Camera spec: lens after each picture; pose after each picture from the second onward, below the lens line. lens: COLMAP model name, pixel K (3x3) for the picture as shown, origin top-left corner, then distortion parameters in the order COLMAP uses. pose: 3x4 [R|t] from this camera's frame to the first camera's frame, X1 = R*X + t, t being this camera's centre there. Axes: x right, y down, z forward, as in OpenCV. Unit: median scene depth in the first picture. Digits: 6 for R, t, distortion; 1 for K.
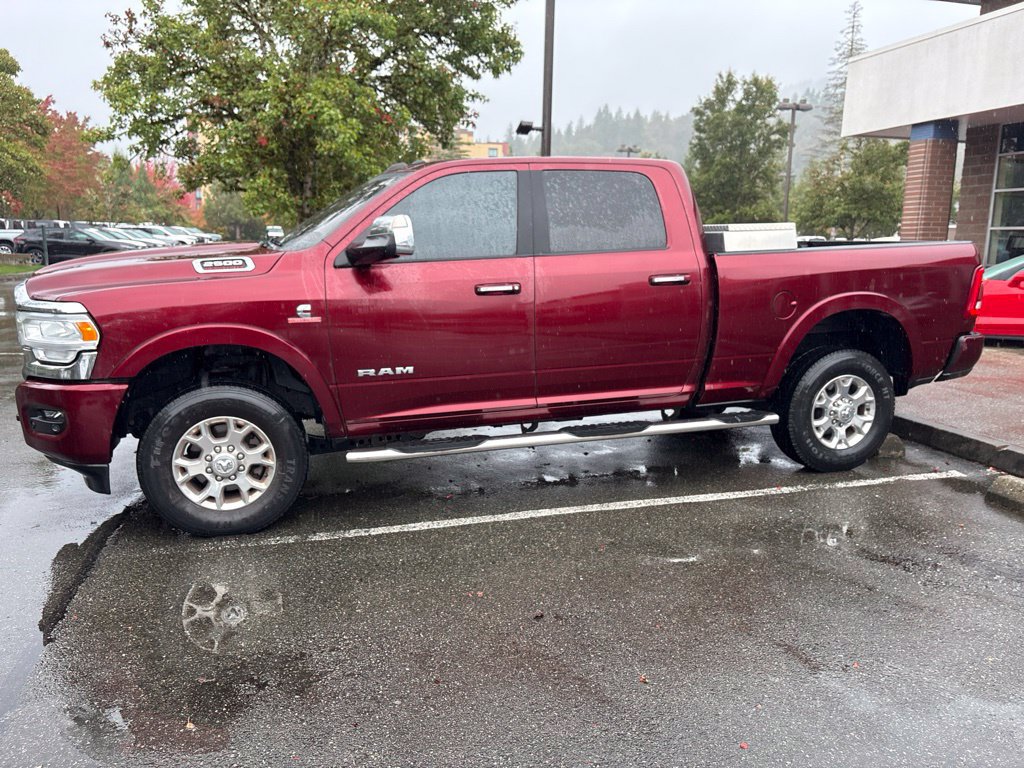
lens RADIAL K [[779.8, 0, 514.9], [0, 779.8, 381.9], [0, 0, 1]] dist [0.046992, -0.048808]
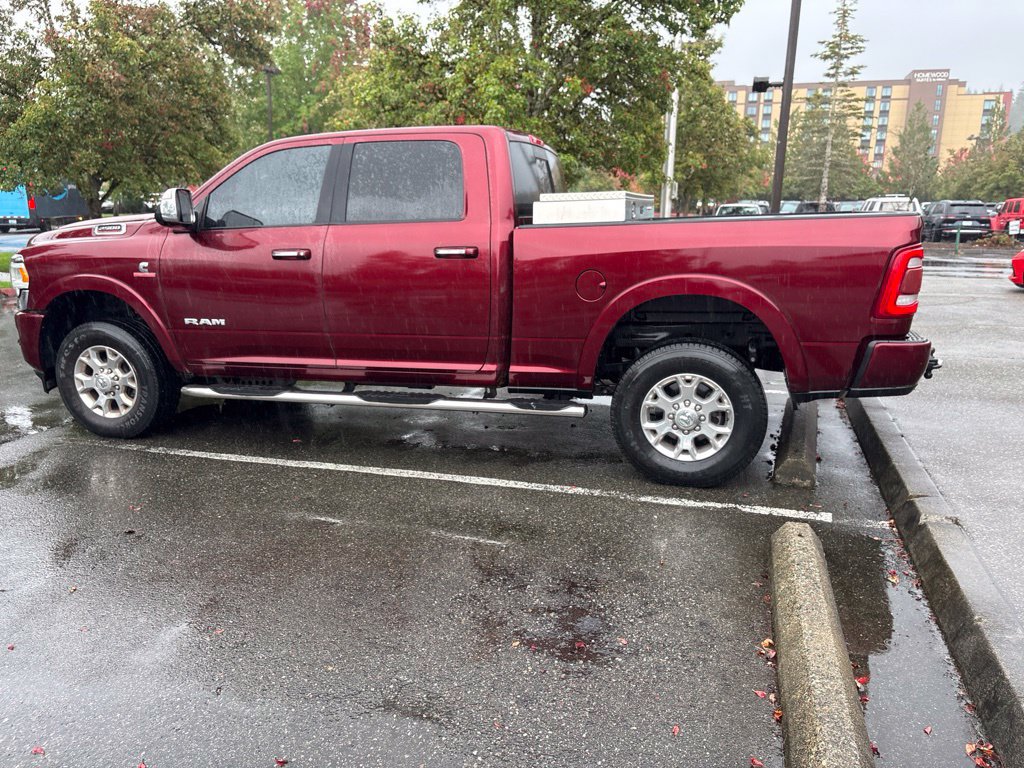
lens RADIAL K [[779.8, 0, 513.9], [0, 779.8, 386.9], [0, 0, 1]] dist [0.046992, -0.048808]
pose [[0.845403, 0.117889, -0.520957, 0.766001], [-0.095273, 0.992980, 0.070097, -0.038653], [0.525564, -0.009627, 0.850700, 0.207202]]
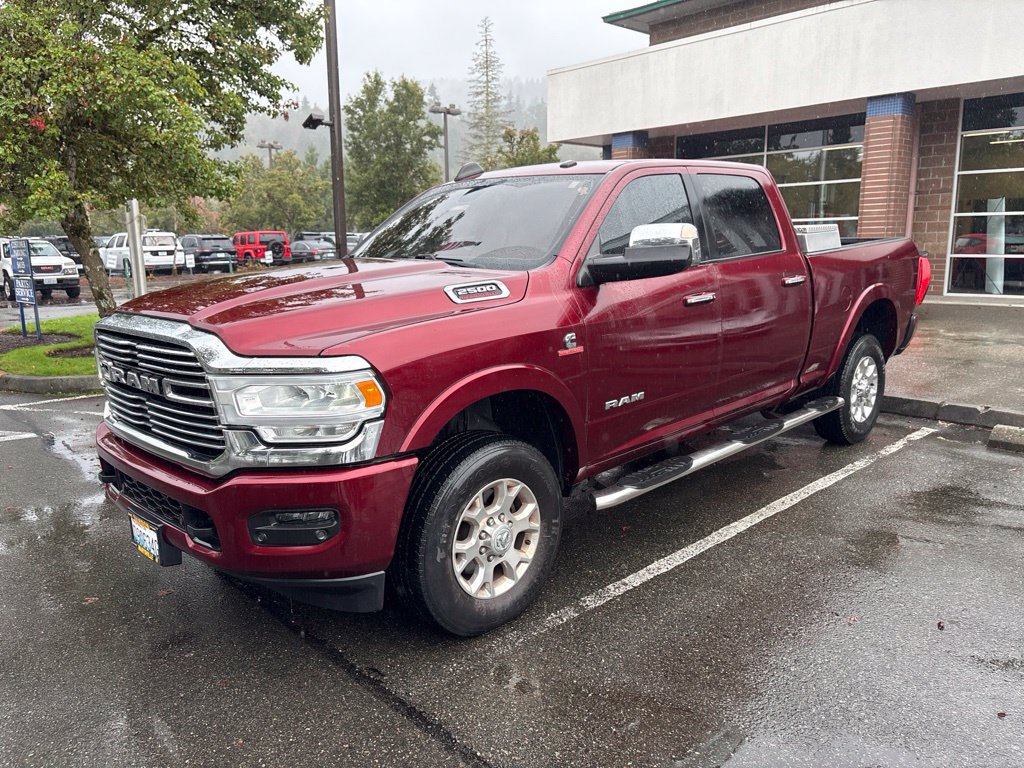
lens RADIAL K [[779.8, 0, 507.8], [0, 779.8, 375.1], [0, 0, 1]] dist [0.046992, -0.048808]
pose [[0.885408, -0.104153, 0.452996, -0.606486], [0.106374, 0.994112, 0.020651, -0.066123], [-0.452480, 0.029902, 0.891273, 0.239744]]
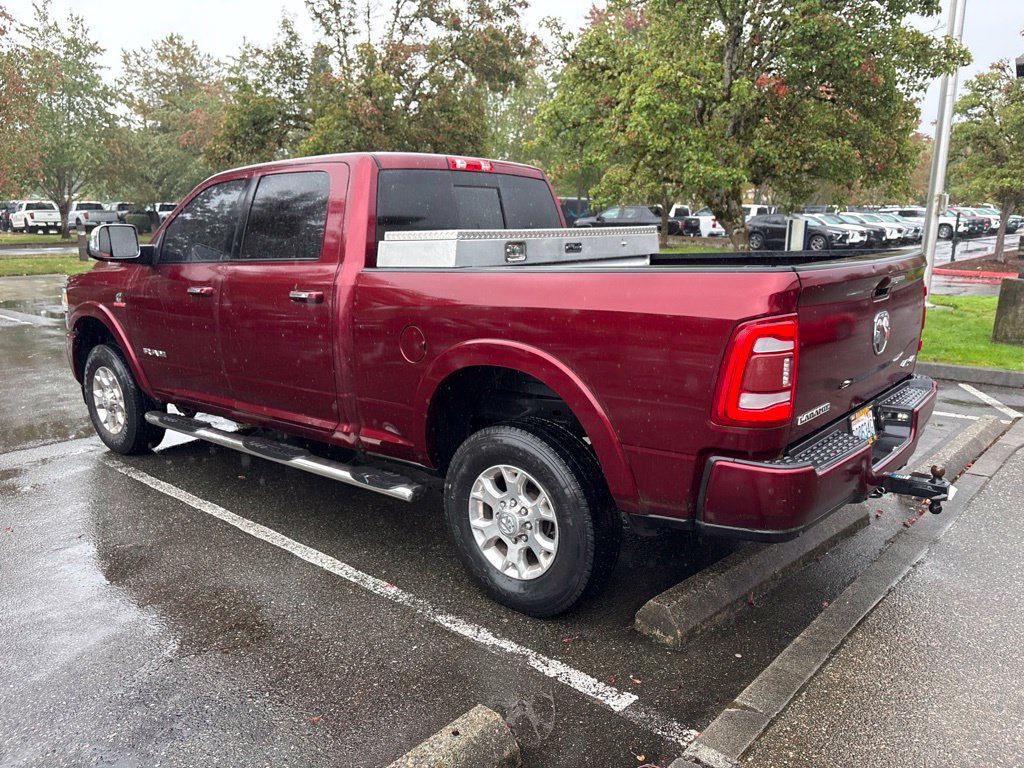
lens RADIAL K [[779.8, 0, 521.4], [0, 779.8, 383.3], [0, 0, 1]] dist [0.046992, -0.048808]
pose [[0.545499, 0.167086, -0.821287, 1.028387], [-0.145254, 0.983945, 0.103701, -0.156408], [0.825428, 0.062726, 0.561011, 0.701264]]
